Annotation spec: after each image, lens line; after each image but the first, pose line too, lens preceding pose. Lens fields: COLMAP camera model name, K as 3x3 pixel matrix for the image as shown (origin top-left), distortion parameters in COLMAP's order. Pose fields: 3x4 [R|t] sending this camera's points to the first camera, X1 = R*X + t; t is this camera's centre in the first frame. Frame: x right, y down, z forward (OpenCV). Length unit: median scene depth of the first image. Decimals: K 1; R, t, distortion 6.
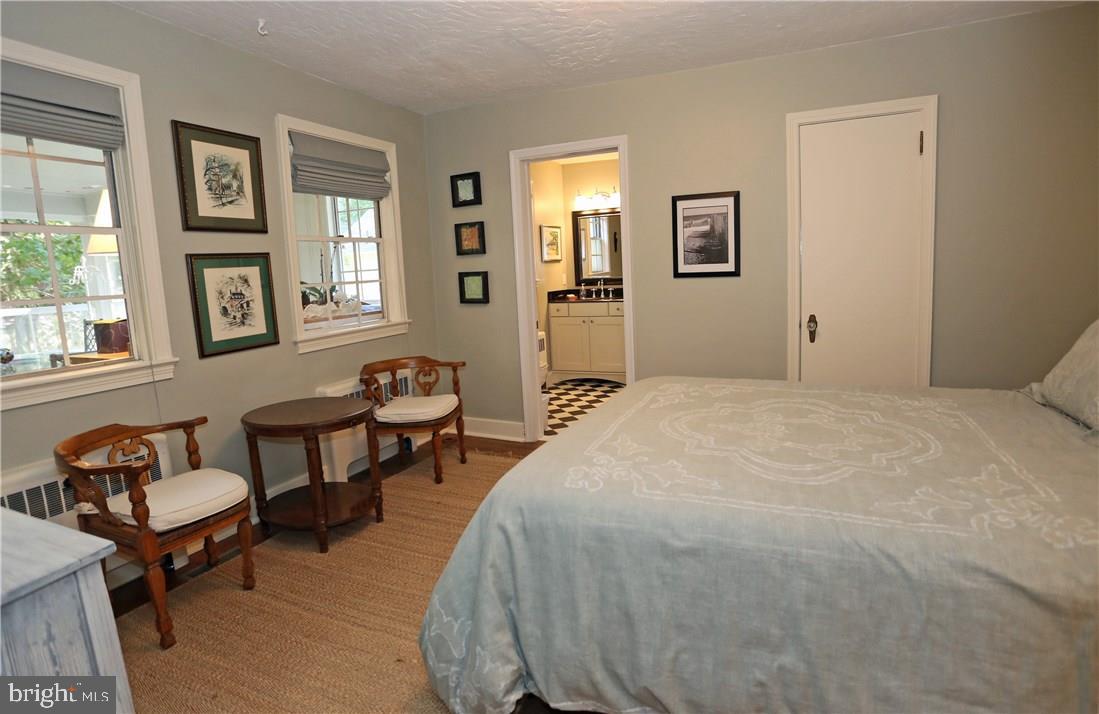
lens RADIAL K [[564.2, 0, 551.6], [0, 564.2, 352.1], [0, 0, 1]] dist [-0.000018, 0.000001]
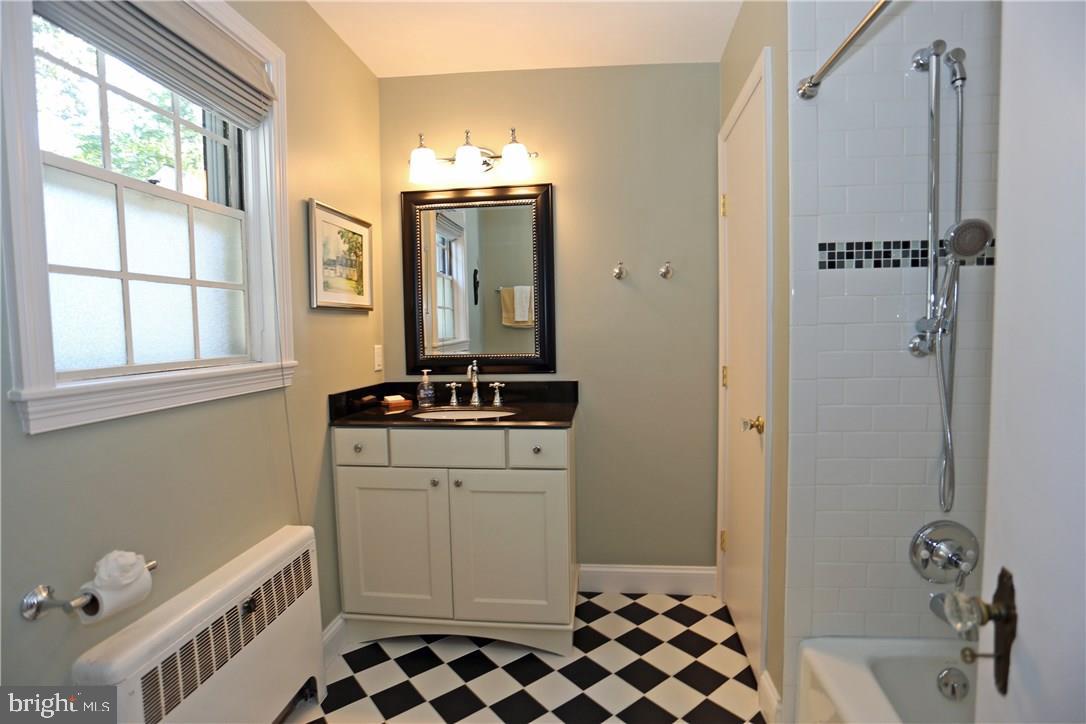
lens RADIAL K [[529.5, 0, 543.9], [0, 529.5, 360.4], [0, 0, 1]] dist [-0.041903, 0.002702]
pose [[0.949009, 0.016051, 0.314841, 0.016455], [0.015142, 0.995230, -0.096378, -0.091447], [-0.314886, 0.096231, 0.944239, 0.624801]]
